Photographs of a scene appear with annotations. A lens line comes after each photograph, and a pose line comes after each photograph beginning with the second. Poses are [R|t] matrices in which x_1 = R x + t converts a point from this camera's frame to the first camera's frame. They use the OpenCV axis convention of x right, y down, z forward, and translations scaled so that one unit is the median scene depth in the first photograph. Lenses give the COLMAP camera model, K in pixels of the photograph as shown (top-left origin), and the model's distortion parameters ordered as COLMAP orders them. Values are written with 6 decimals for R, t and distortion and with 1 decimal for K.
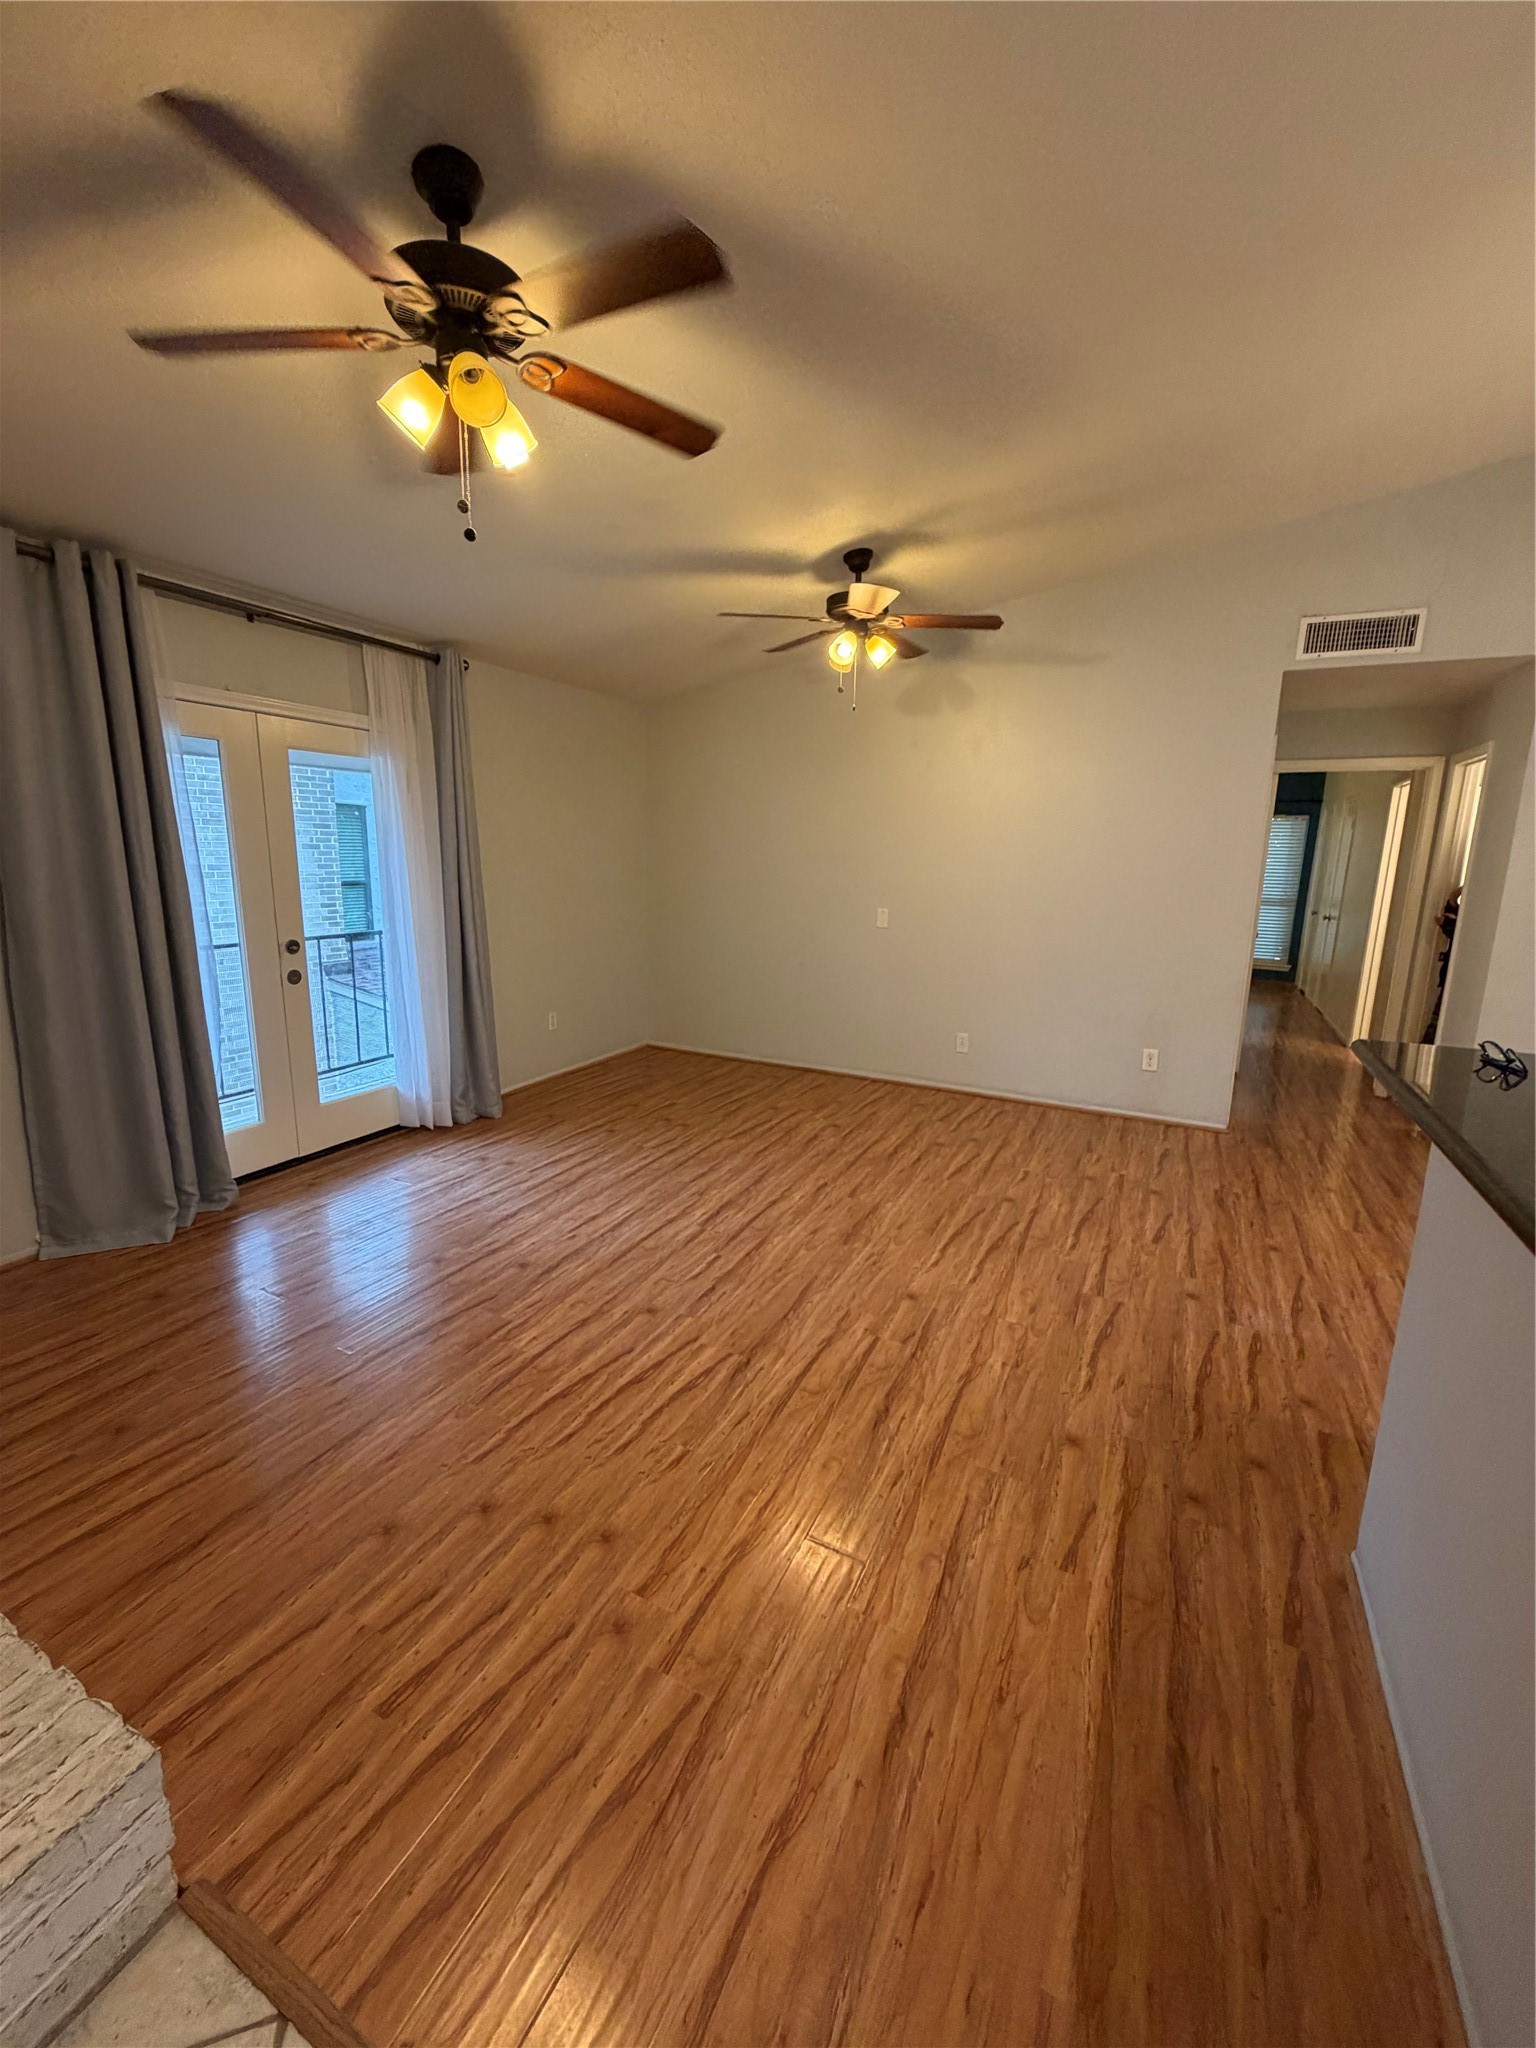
lens RADIAL K [[816.8, 0, 766.7], [0, 816.8, 1017.8], [0, 0, 1]] dist [-0.000270, 0.000002]
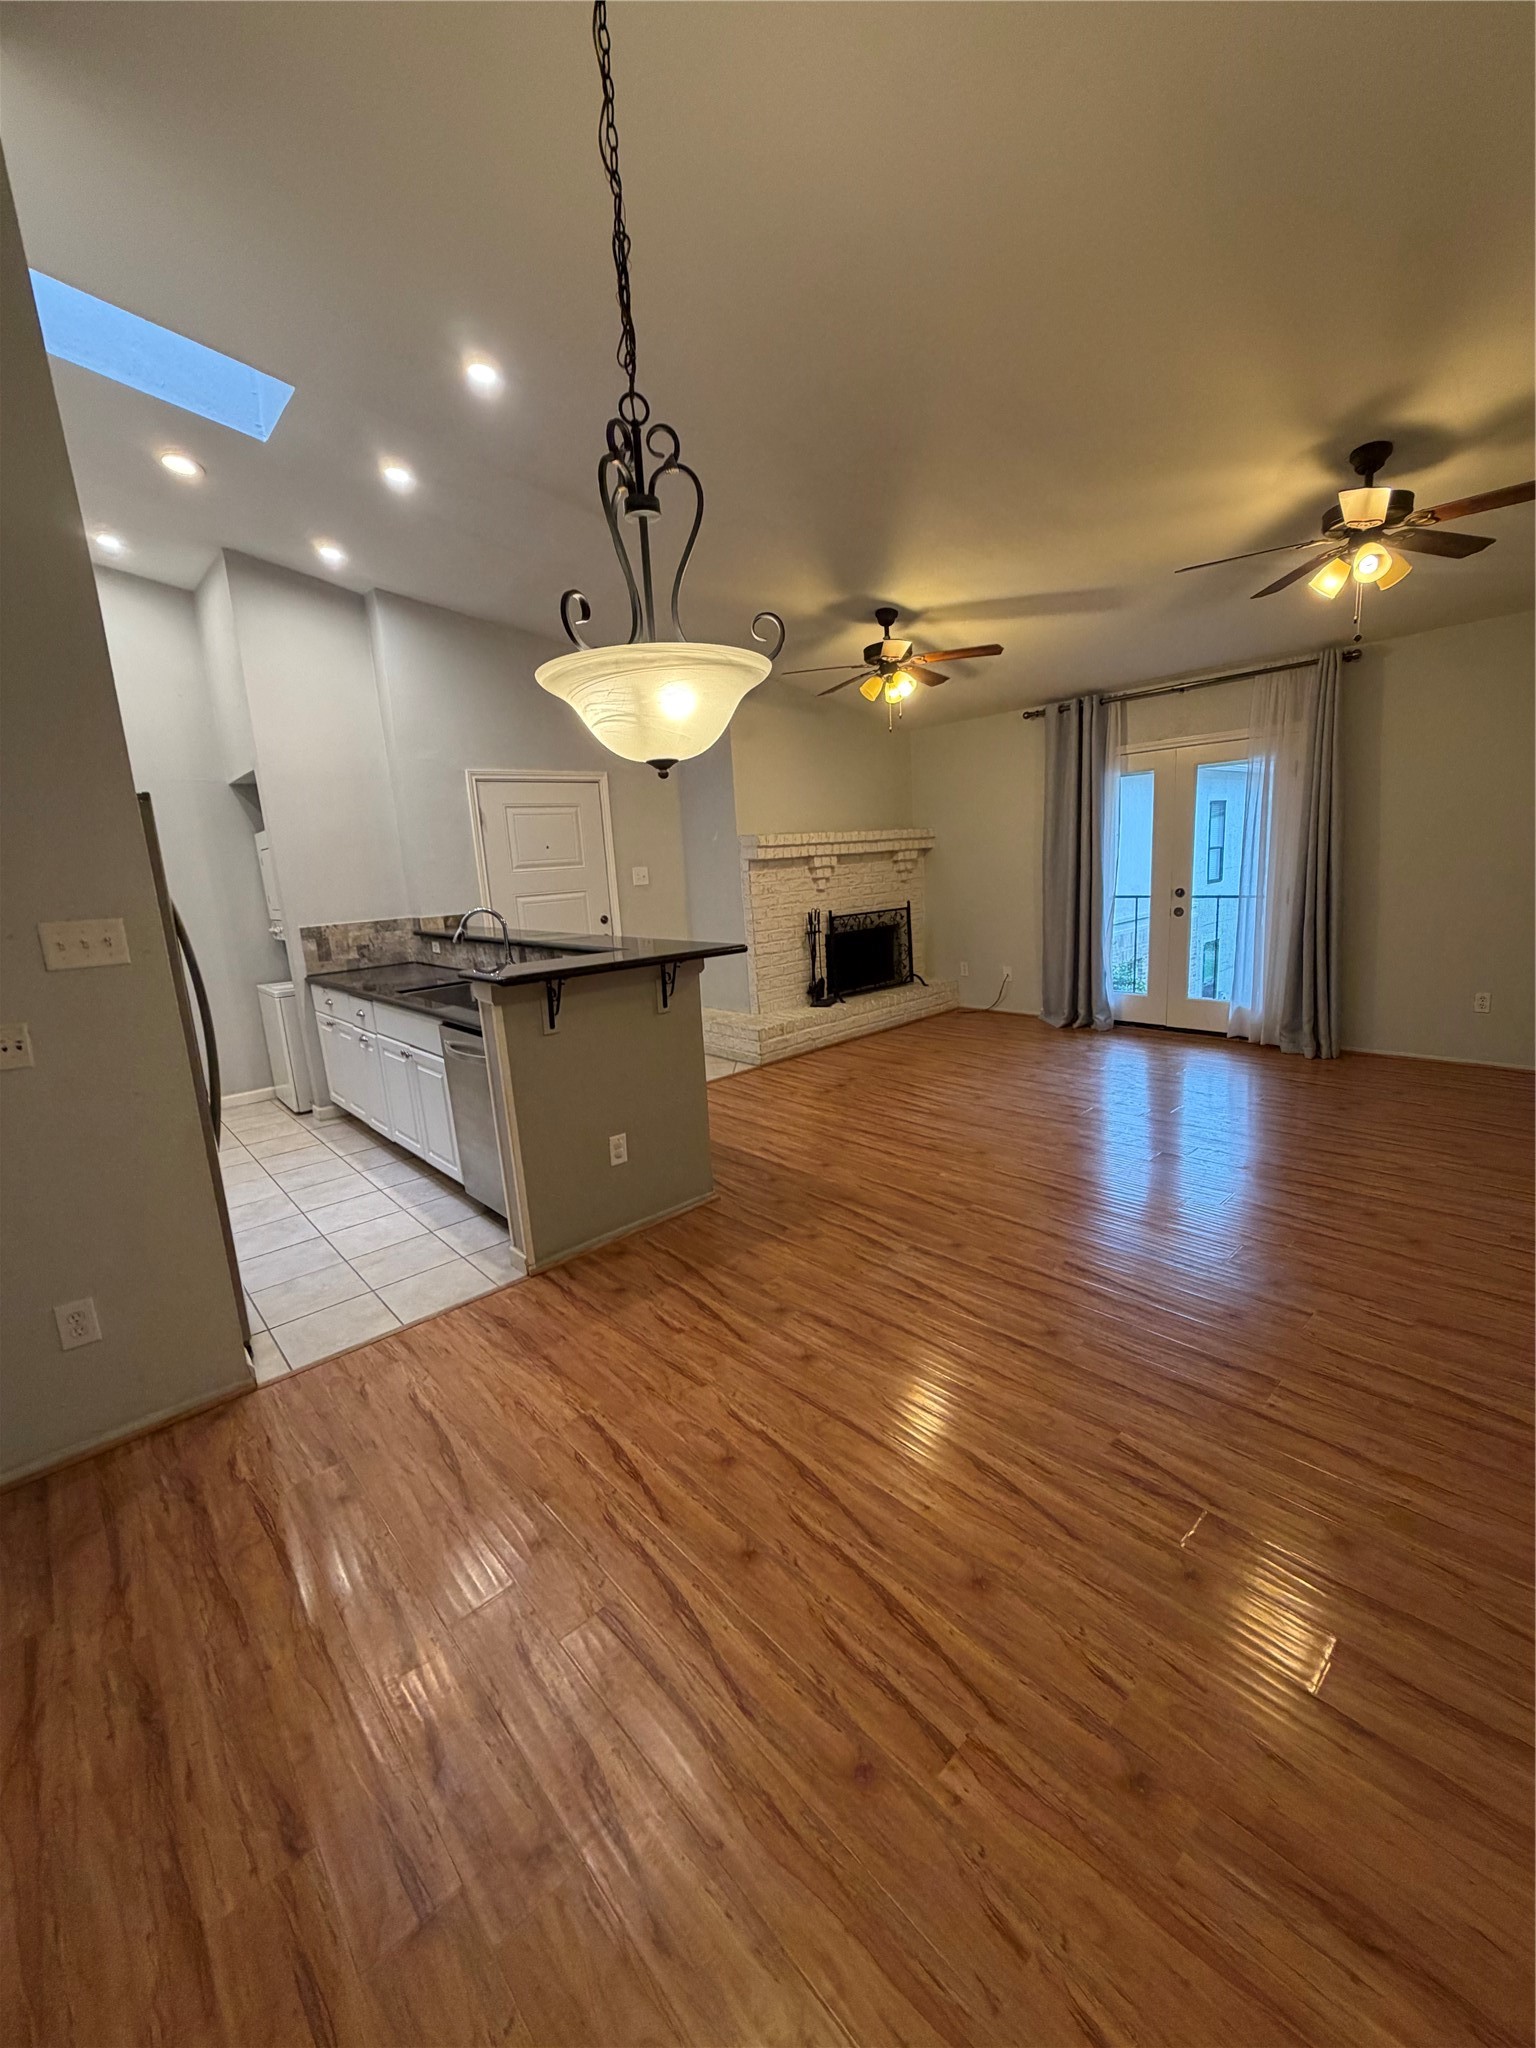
lens RADIAL K [[816.8, 0, 766.7], [0, 816.8, 1017.8], [0, 0, 1]] dist [-0.000270, 0.000002]
pose [[-0.357036, 0.185789, -0.915428, 1.318121], [-0.133779, 0.959747, 0.246960, -0.150935], [0.924461, 0.210639, -0.317809, 0.899938]]
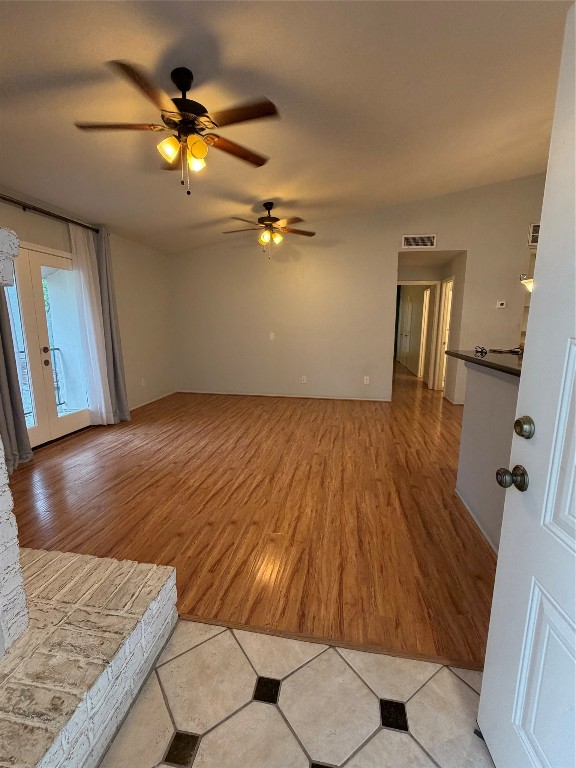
lens RADIAL K [[341.2, 0, 288.0], [0, 341.2, 384.0], [0, 0, 1]] dist [0.000063, -0.000042]
pose [[0.955784, -0.066014, 0.286564, -0.223823], [0.070652, 0.997484, -0.005864, 0.073090], [-0.285456, 0.025851, 0.958043, -0.148247]]
